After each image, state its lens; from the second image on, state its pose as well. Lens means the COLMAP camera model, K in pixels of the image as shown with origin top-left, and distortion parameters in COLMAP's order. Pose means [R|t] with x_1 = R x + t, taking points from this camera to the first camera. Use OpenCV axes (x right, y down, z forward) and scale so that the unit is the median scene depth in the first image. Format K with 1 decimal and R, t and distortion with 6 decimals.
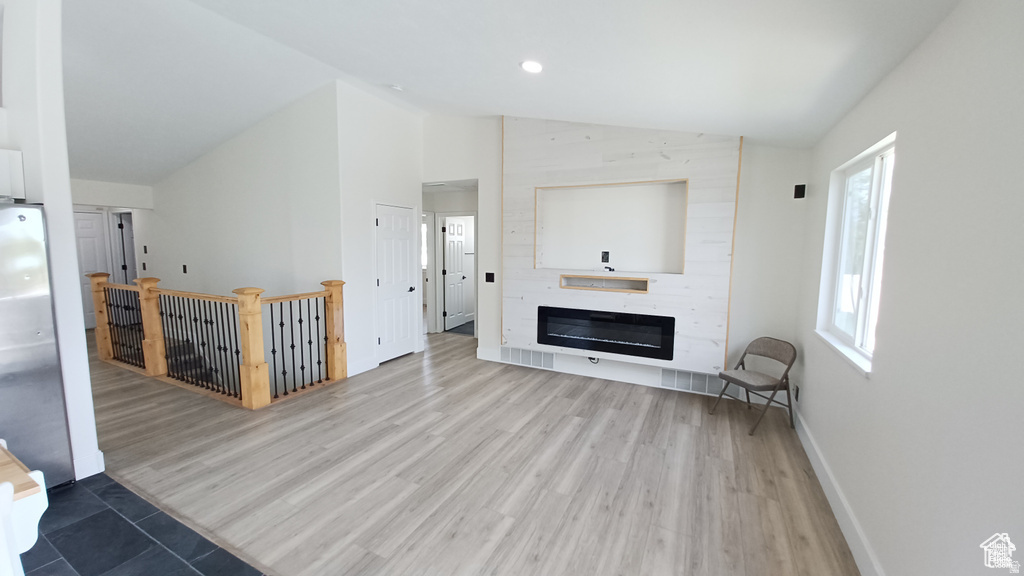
lens RADIAL K [[402.1, 0, 509.9], [0, 402.1, 291.9], [0, 0, 1]] dist [-0.001745, -0.000118]
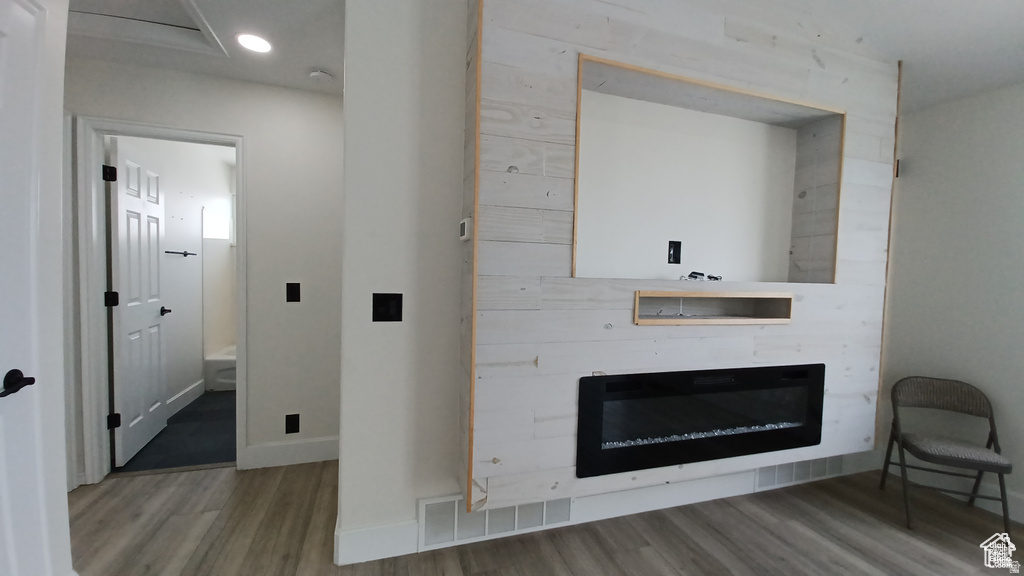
lens RADIAL K [[402.1, 0, 511.6], [0, 402.1, 290.8], [0, 0, 1]] dist [-0.001745, -0.000118]
pose [[0.719866, -0.022329, 0.693754, -0.229018], [0.059456, 0.997793, -0.029578, -0.037681], [-0.691562, 0.062540, 0.719604, 0.768540]]
